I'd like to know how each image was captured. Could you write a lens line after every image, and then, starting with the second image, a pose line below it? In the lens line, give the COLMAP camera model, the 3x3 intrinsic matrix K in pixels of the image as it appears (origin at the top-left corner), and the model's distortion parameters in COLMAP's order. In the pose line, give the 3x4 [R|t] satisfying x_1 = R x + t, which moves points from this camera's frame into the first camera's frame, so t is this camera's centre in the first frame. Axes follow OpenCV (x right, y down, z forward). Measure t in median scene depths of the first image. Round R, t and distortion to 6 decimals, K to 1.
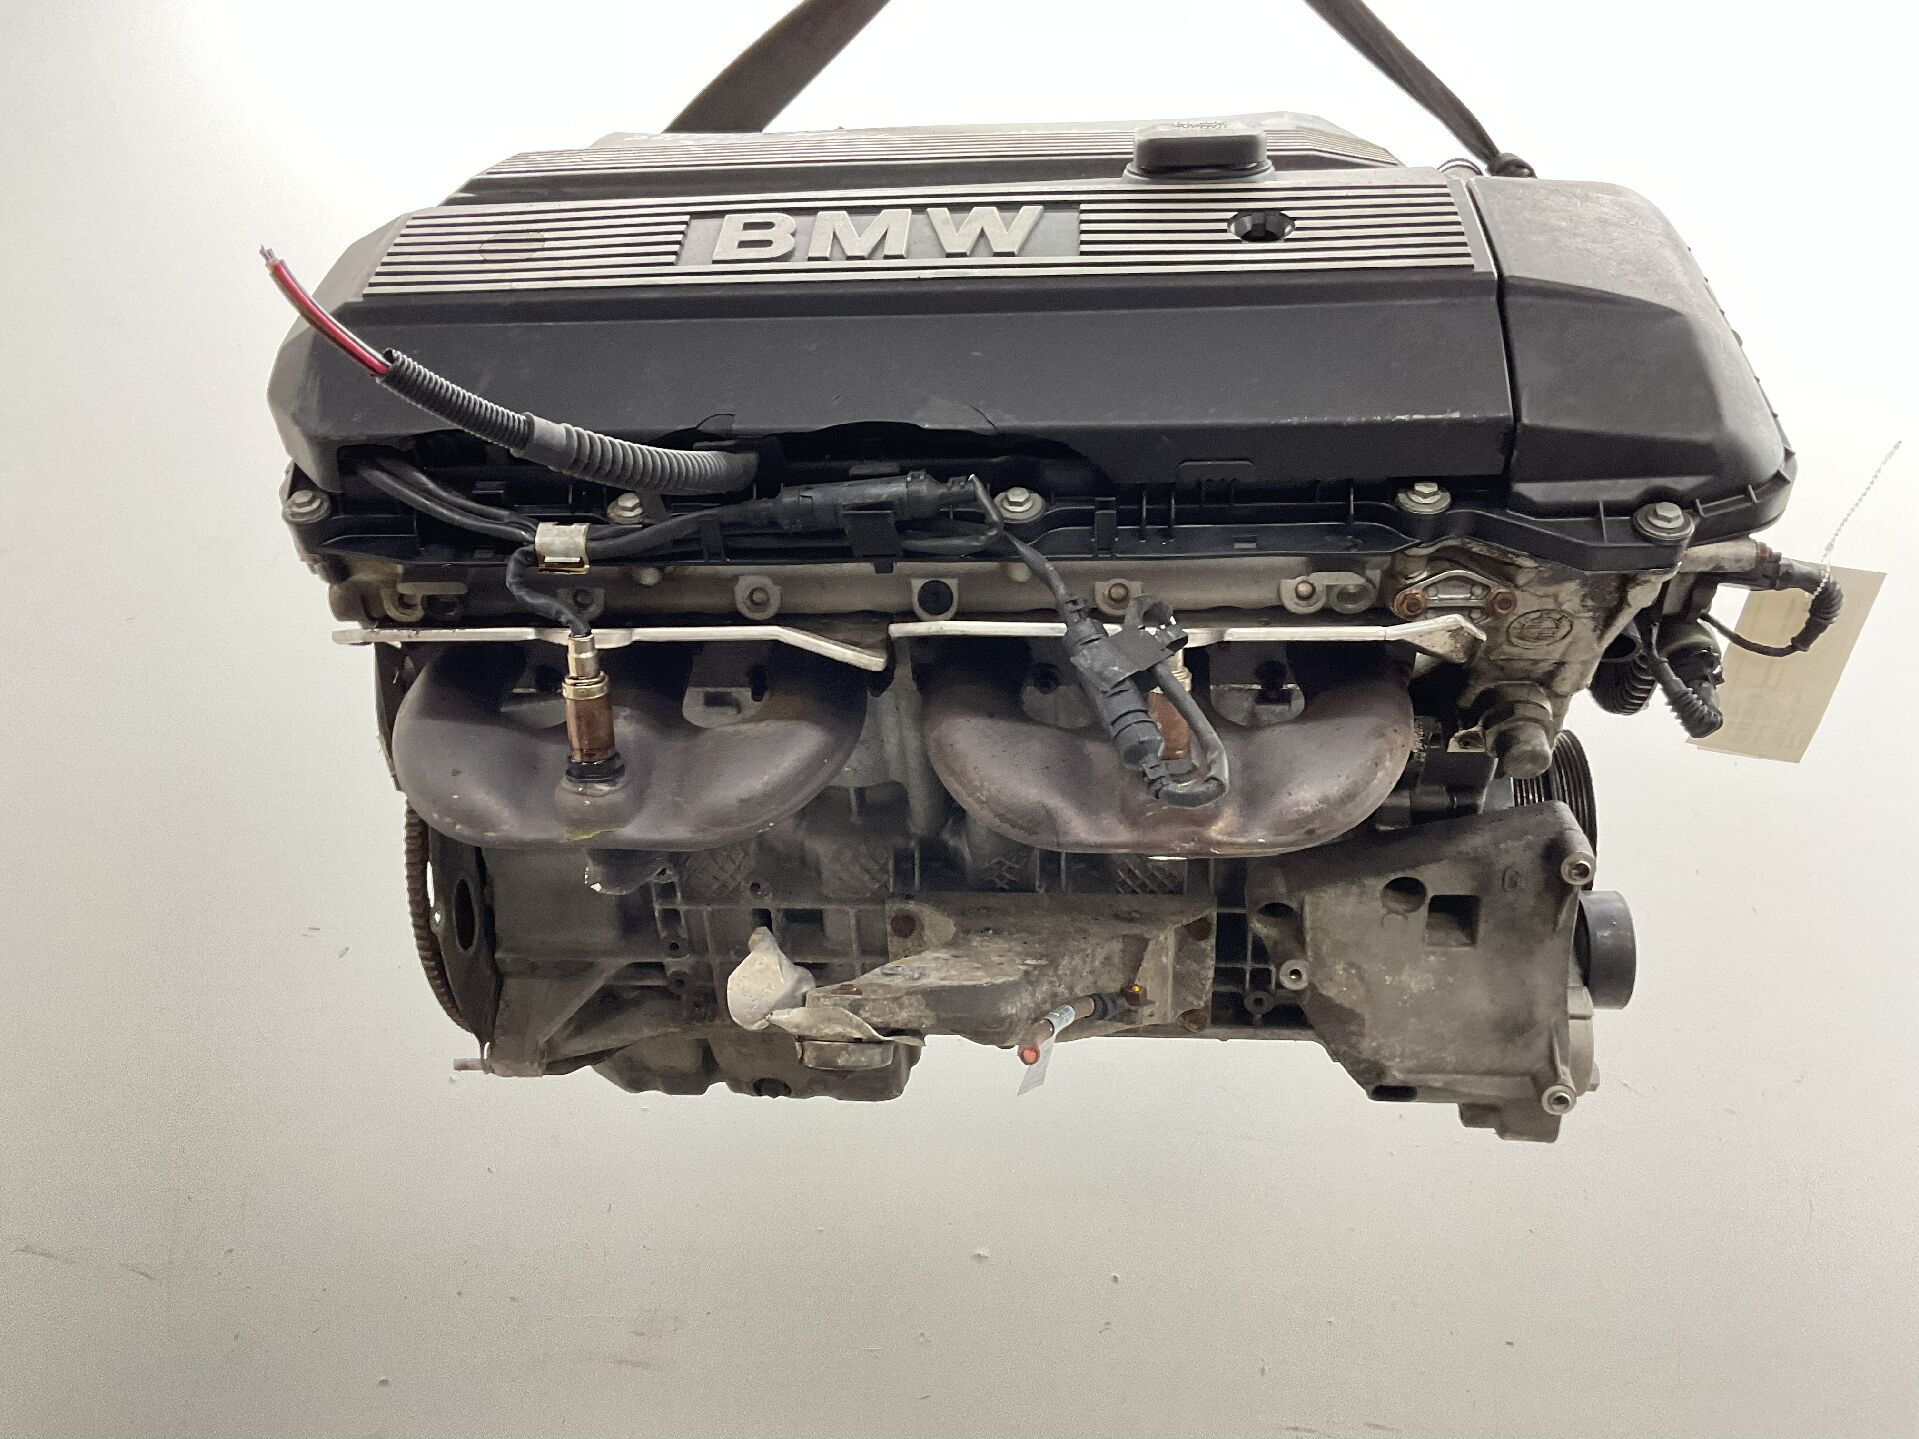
lens RADIAL K [[1563.5, 0, 959.5], [0, 1563.5, 719.5], [0, 0, 1]] dist [0.095217, -0.156539]
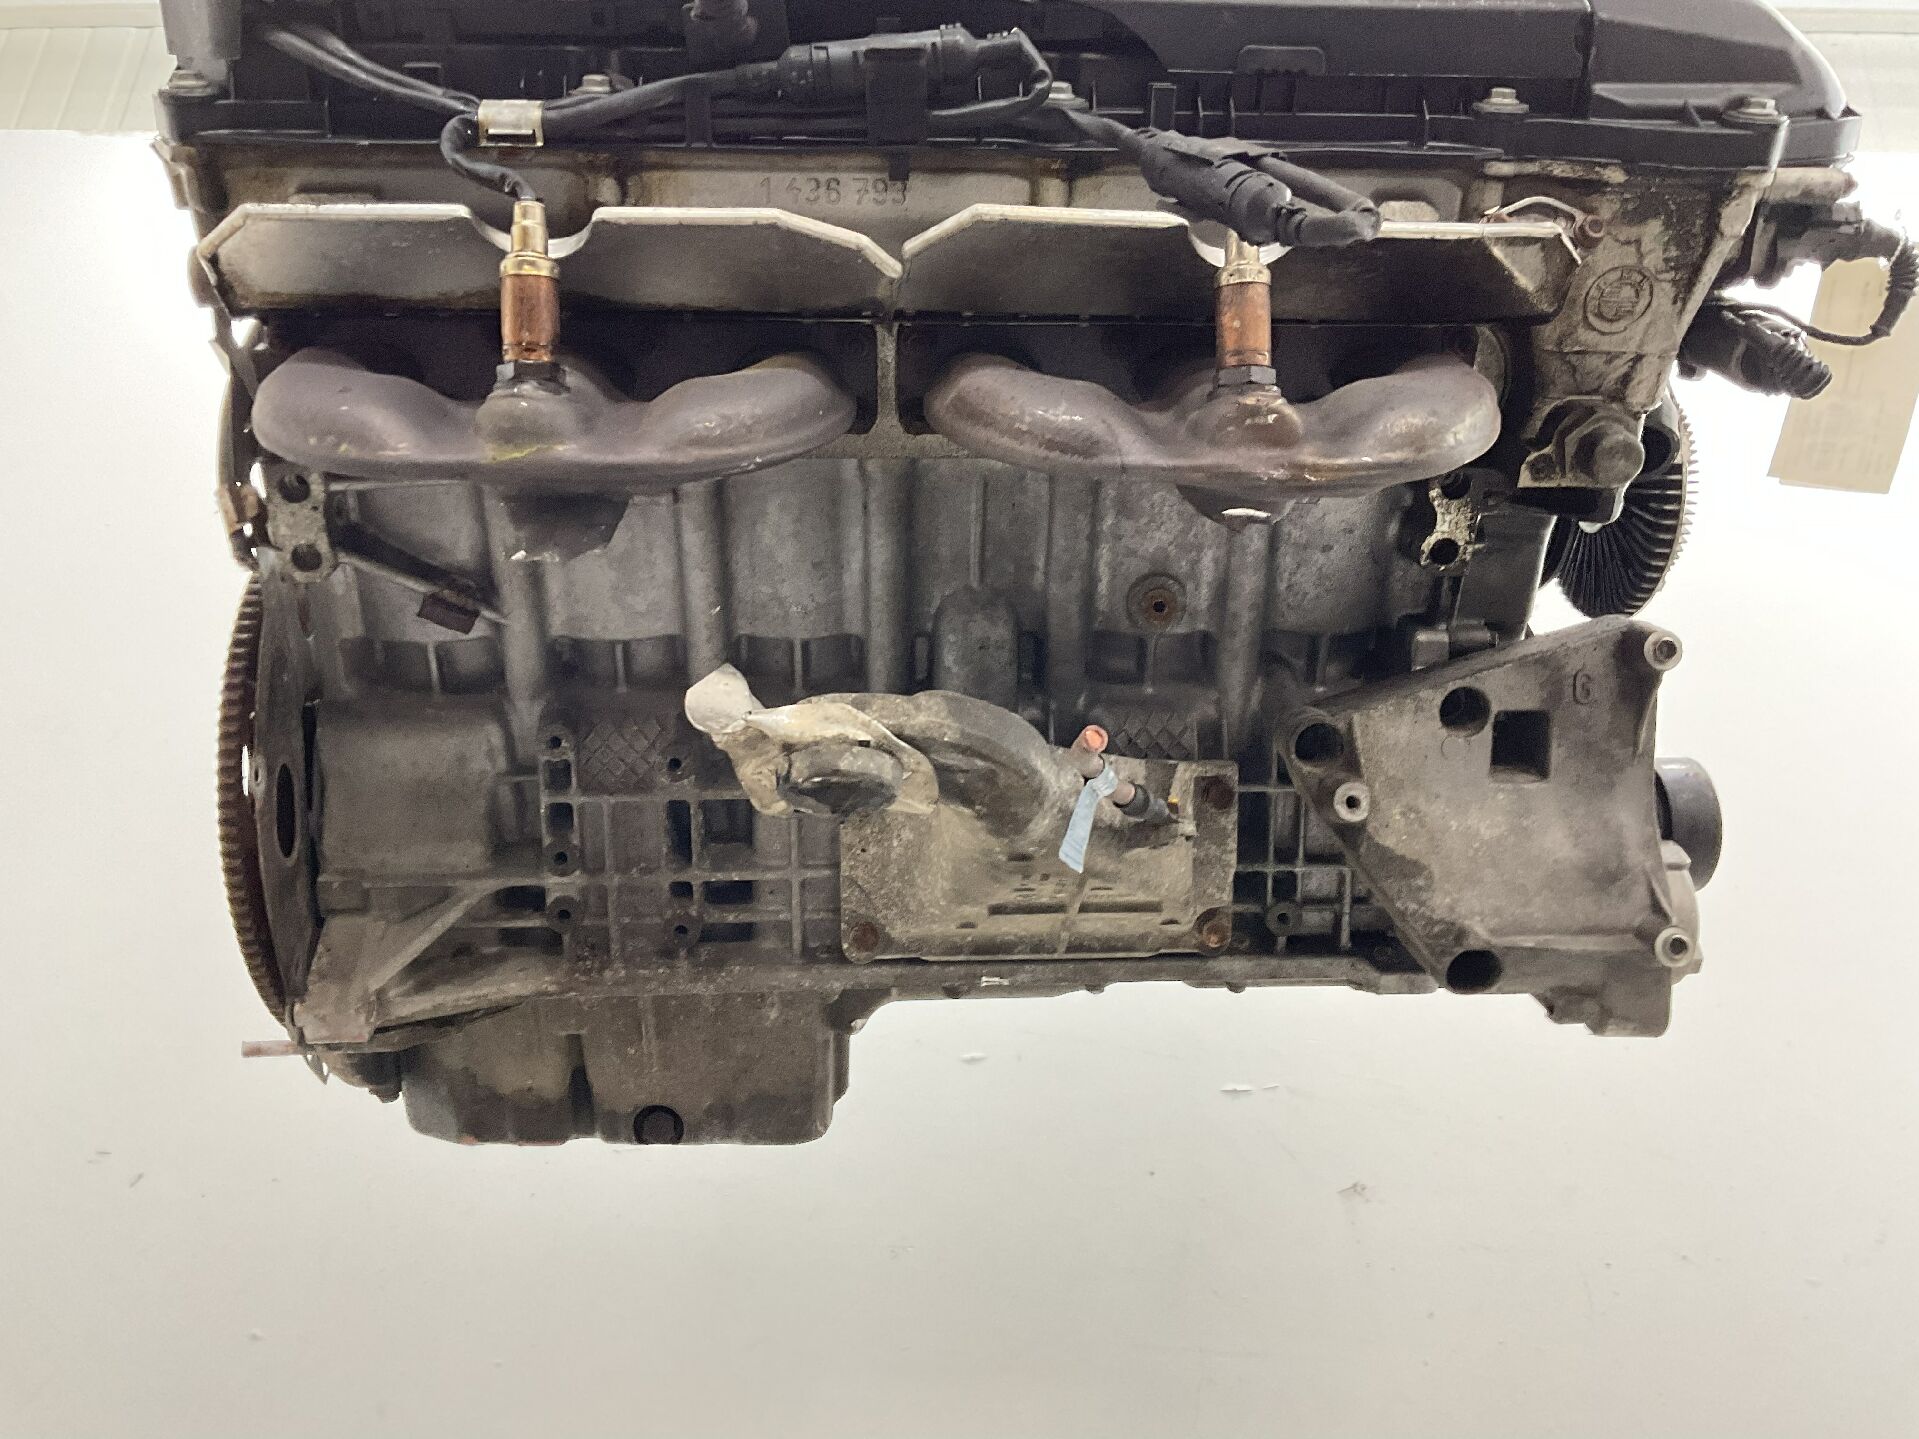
lens RADIAL K [[1563.5, 0, 959.5], [0, 1563.5, 719.5], [0, 0, 1]] dist [0.095217, -0.156539]
pose [[0.989615, 0.015272, 0.142928, -0.108694], [0.031365, 0.947438, -0.318398, 0.372144], [-0.140278, 0.319574, 0.937120, 0.235774]]
